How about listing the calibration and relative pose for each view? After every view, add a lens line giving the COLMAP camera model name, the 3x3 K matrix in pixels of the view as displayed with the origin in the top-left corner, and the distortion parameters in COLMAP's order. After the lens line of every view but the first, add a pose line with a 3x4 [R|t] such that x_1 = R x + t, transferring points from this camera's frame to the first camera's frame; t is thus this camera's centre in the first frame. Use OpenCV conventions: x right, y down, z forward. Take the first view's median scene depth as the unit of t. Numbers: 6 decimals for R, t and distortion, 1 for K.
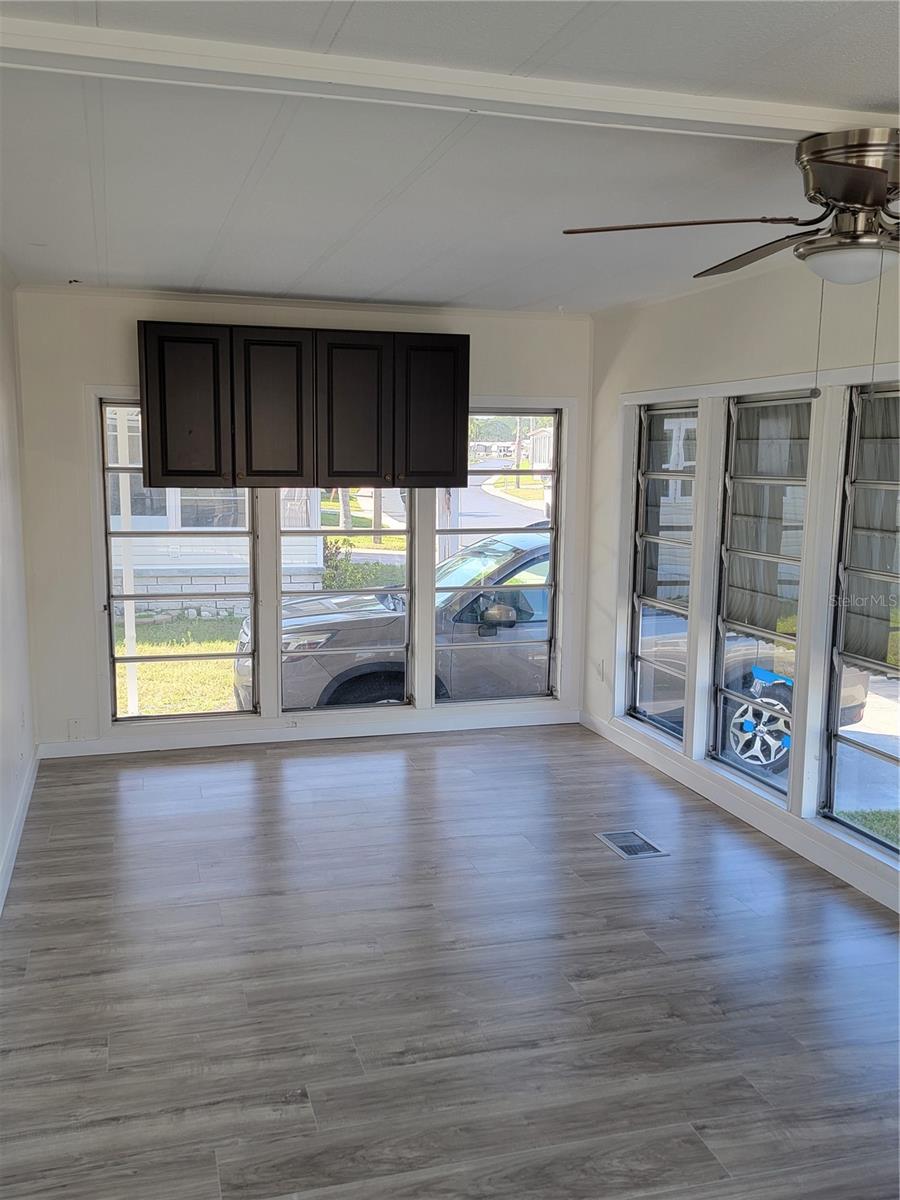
lens RADIAL K [[1101.5, 0, 450.0], [0, 1101.5, 600.0], [0, 0, 1]] dist [0.050448, -0.016211]
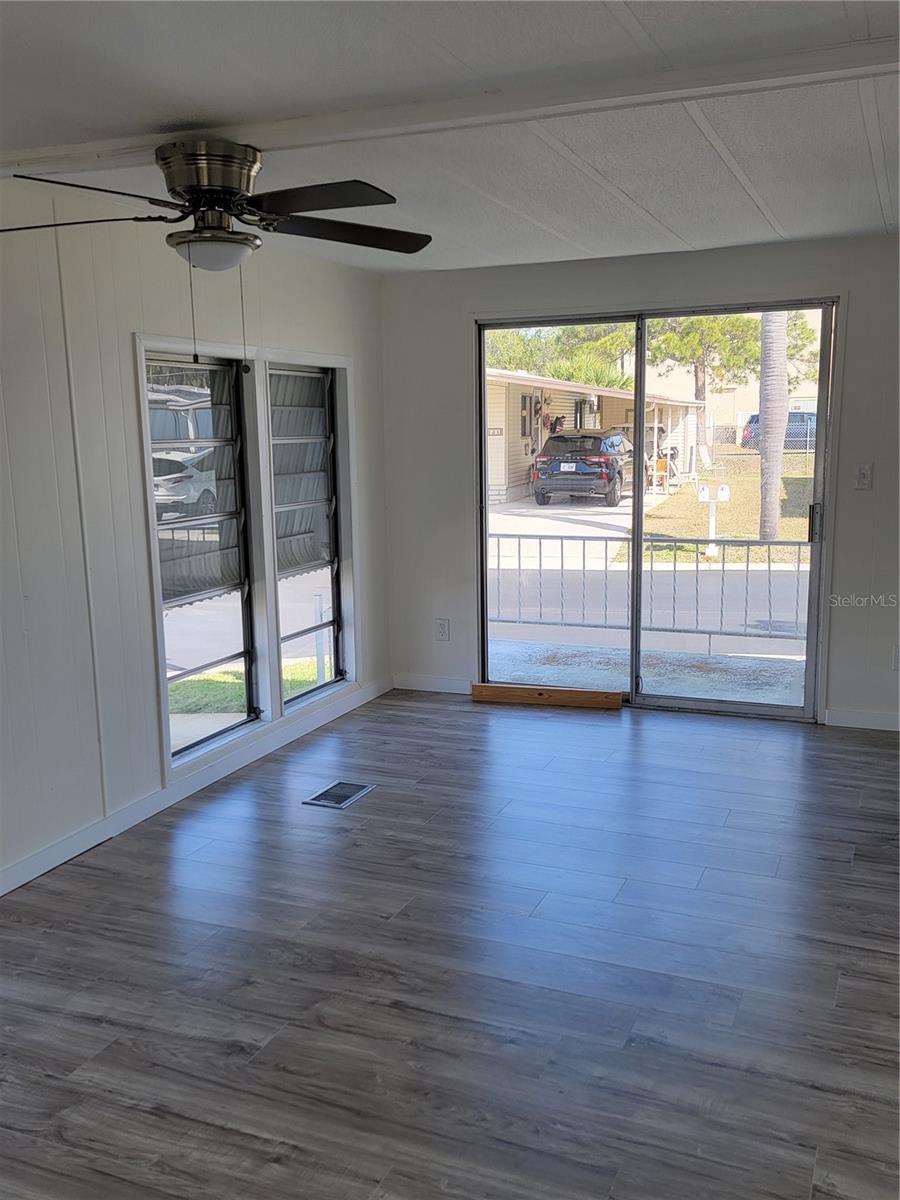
lens RADIAL K [[1101.5, 0, 450.0], [0, 1101.5, 600.0], [0, 0, 1]] dist [0.050448, -0.016211]
pose [[-0.776088, -0.098367, 0.622905, -0.575107], [0.095611, 0.957987, 0.270405, -0.225777], [-0.623334, 0.269414, -0.734078, 1.675261]]
